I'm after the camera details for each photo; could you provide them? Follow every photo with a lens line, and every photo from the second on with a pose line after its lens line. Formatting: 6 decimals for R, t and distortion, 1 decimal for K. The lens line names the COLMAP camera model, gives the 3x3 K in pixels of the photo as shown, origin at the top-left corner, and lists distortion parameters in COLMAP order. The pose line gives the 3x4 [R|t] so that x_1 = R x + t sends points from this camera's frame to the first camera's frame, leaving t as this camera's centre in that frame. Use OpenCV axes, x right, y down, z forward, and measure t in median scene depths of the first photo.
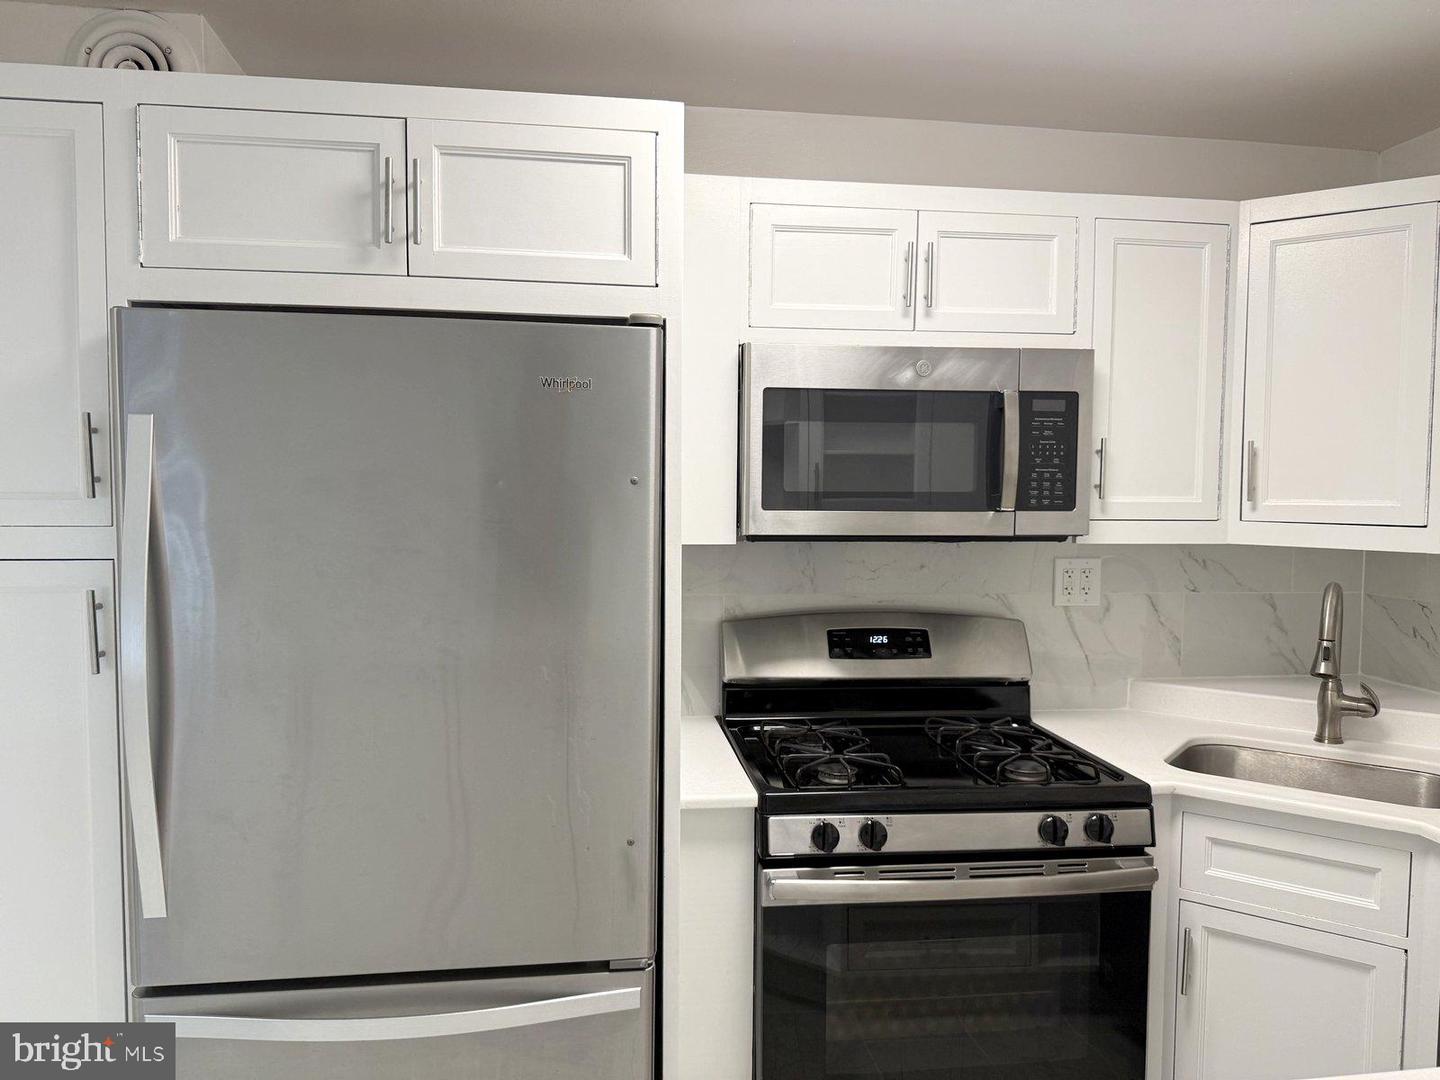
lens RADIAL K [[1039.2, 0, 720.0], [0, 1039.2, 540.0], [0, 0, 1]] dist [0.004868, -0.003431]
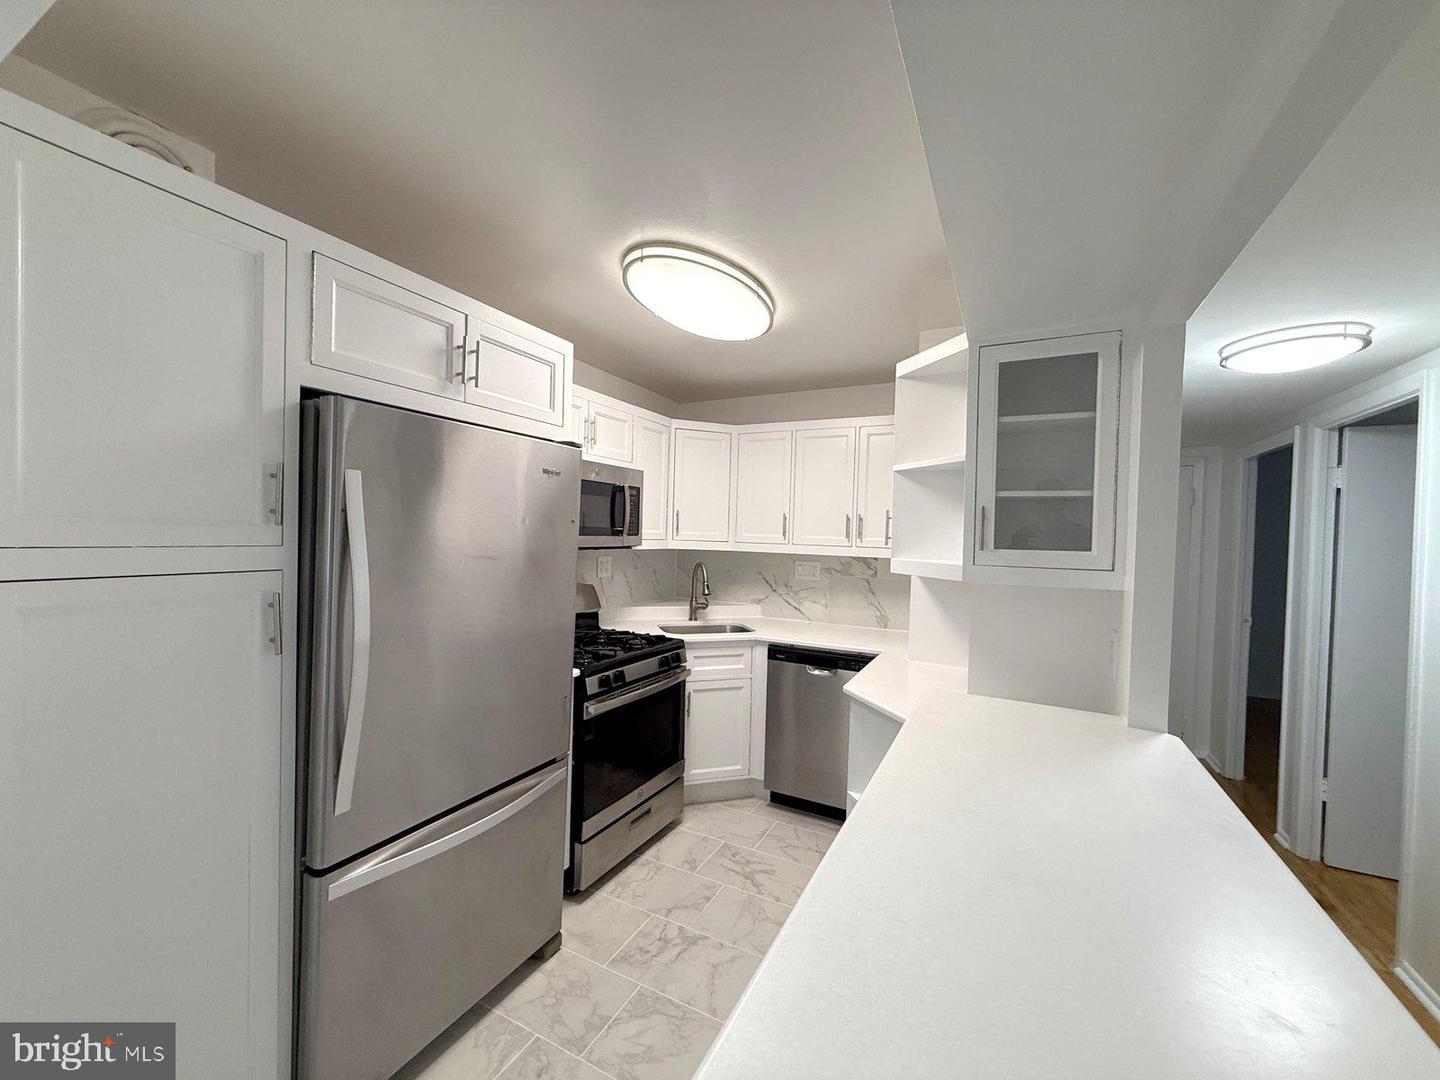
lens RADIAL K [[574.8, 0, 721.5], [0, 574.8, 542.5], [0, 0, 1]] dist [-0.002011, -0.000171]
pose [[0.574433, -0.007187, 0.818520, -0.657482], [0.018081, 0.999829, -0.003910, -0.004262], [-0.818352, 0.017045, 0.574465, 0.068199]]
